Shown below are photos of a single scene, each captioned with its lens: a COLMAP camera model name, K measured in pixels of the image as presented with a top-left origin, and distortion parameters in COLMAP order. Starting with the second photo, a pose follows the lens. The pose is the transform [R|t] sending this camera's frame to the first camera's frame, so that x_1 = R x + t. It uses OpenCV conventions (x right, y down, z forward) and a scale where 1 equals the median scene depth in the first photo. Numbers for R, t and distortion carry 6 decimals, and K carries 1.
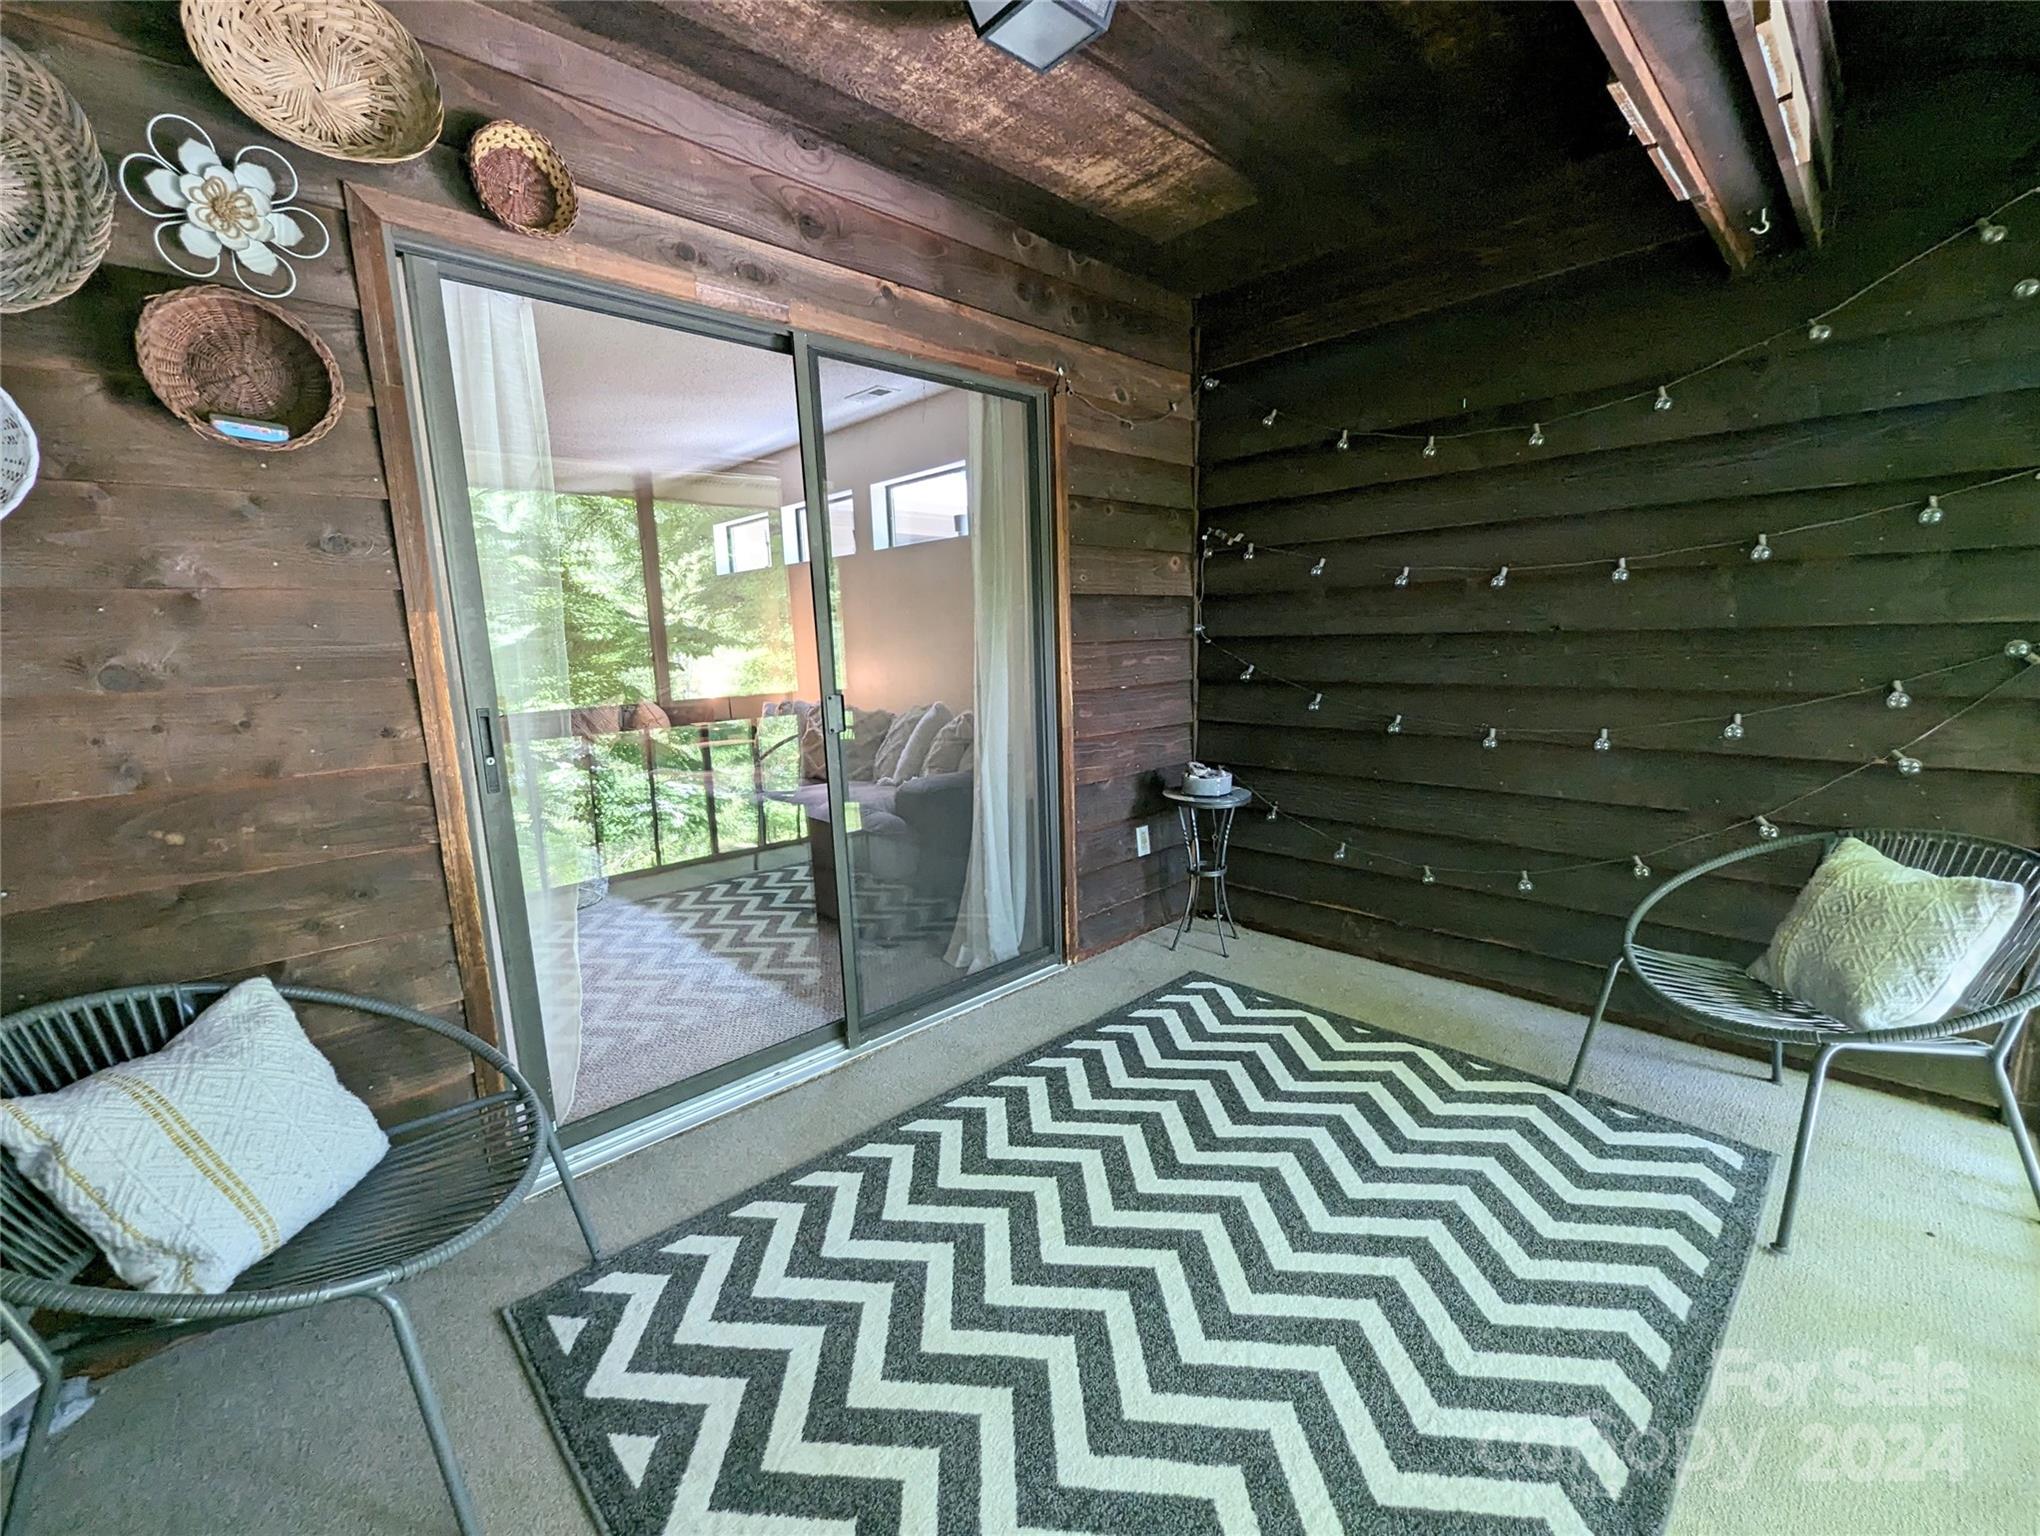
lens RADIAL K [[811.0, 0, 1024.7], [0, 811.0, 769.0], [0, 0, 1]] dist [0.001195, -0.000018]
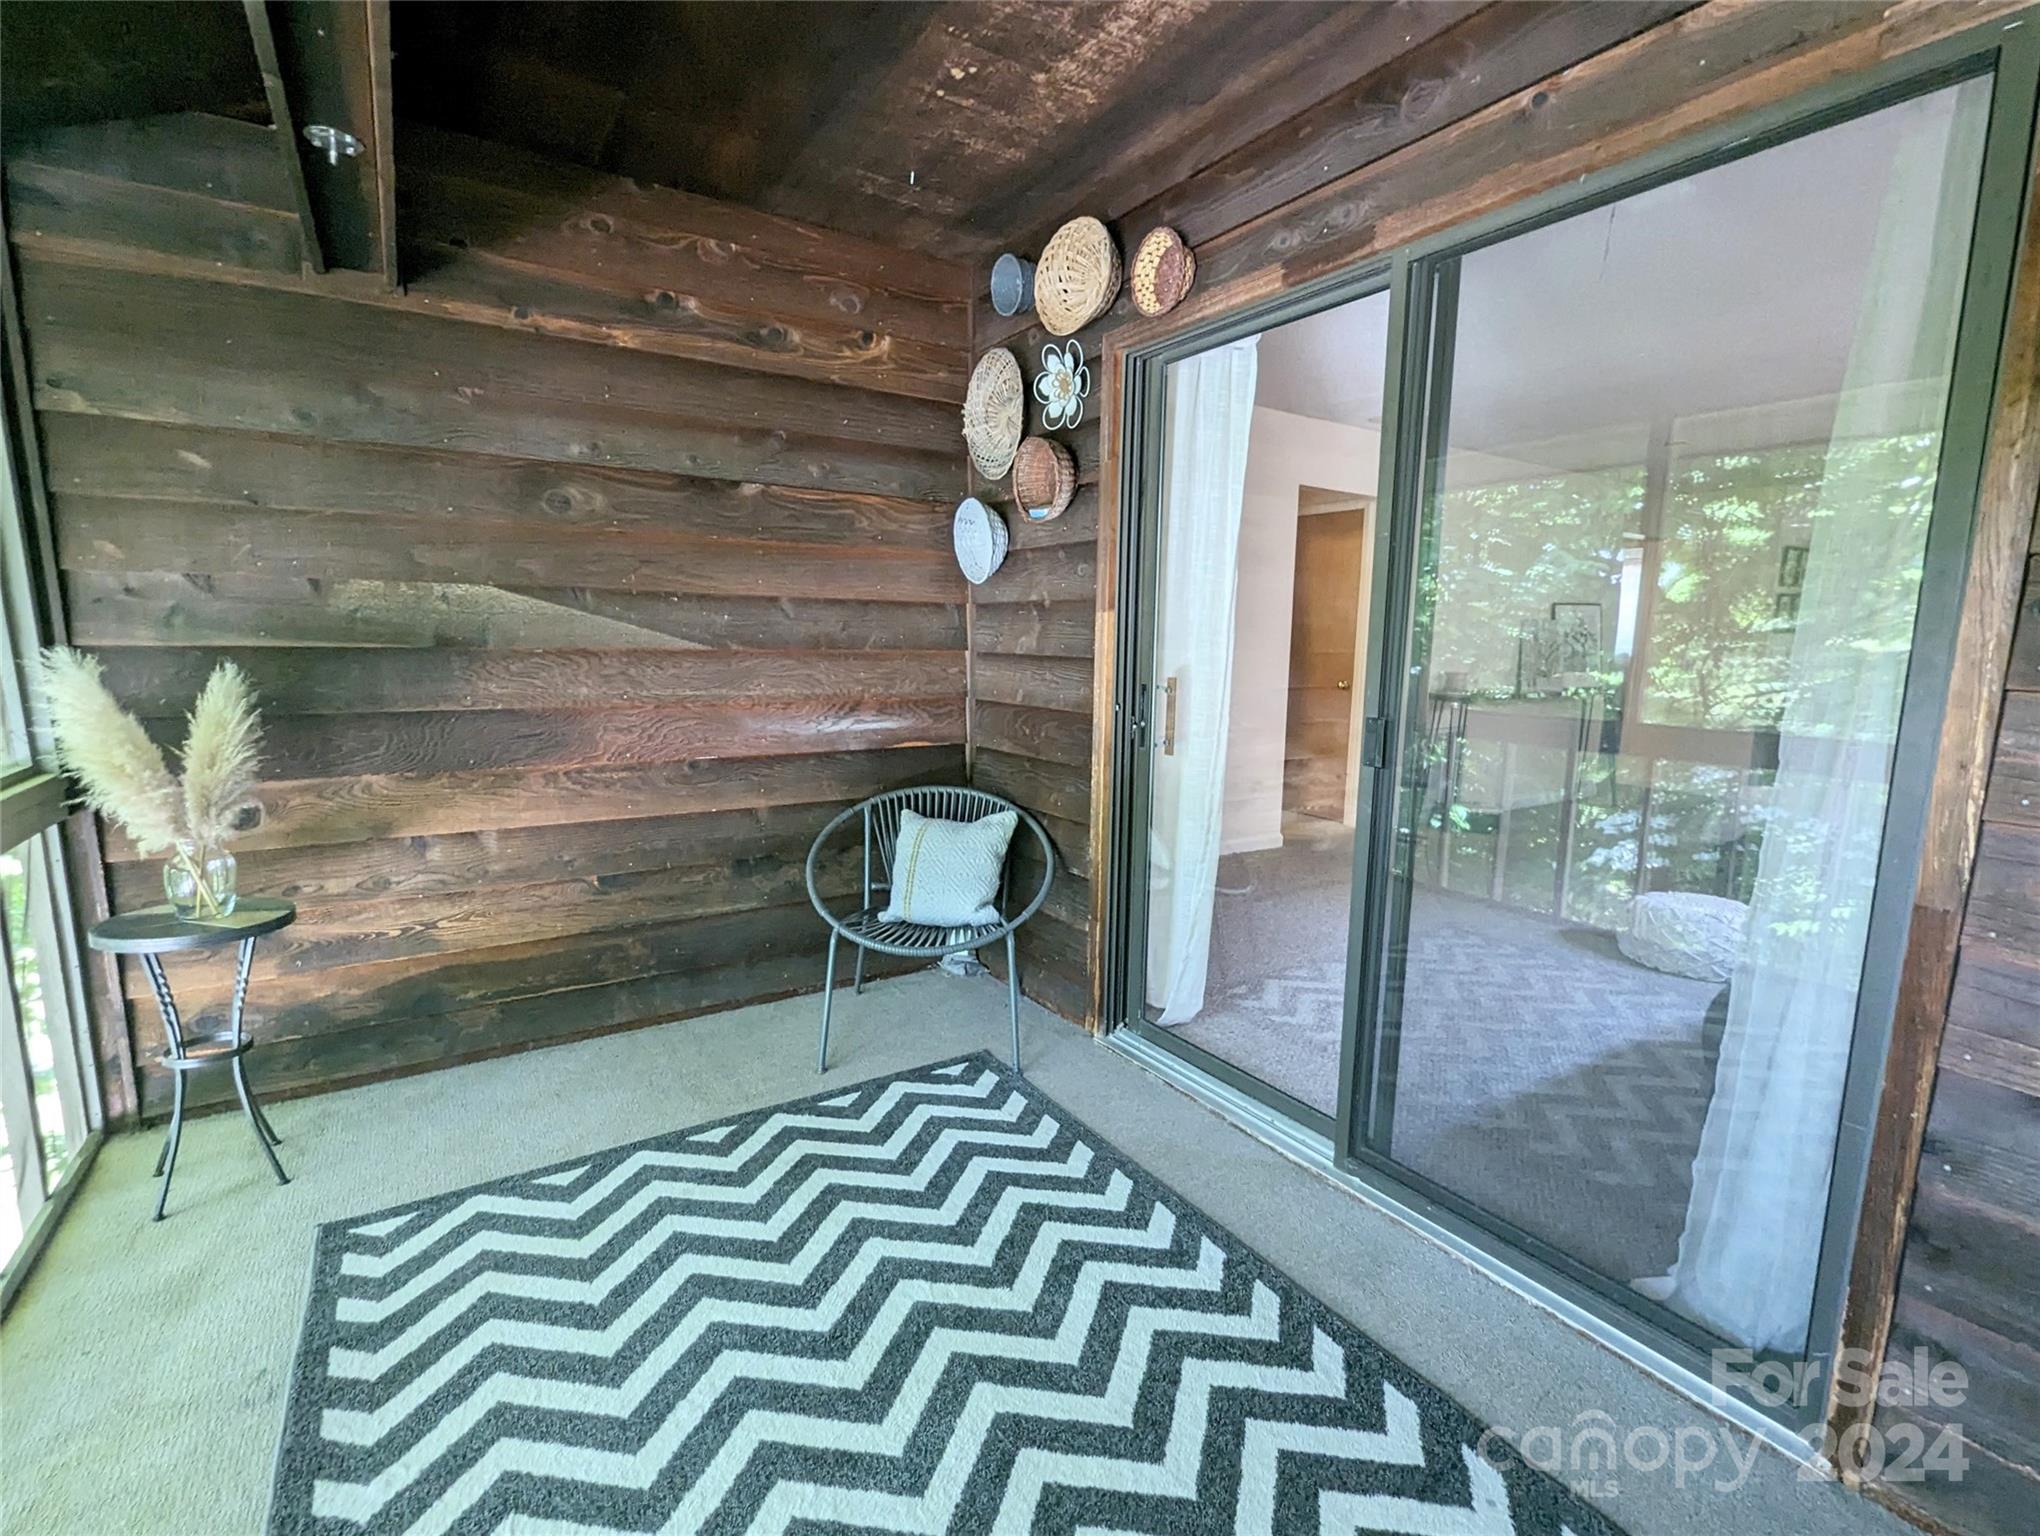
lens RADIAL K [[877.3, 0, 1022.4], [0, 877.3, 766.2], [0, 0, 1]] dist [0.000001, -0.000107]
pose [[-0.136564, 0.175130, -0.975028, 0.918221], [-0.172671, 0.964974, 0.197508, -0.222715], [0.975467, 0.195331, -0.101540, 1.119594]]
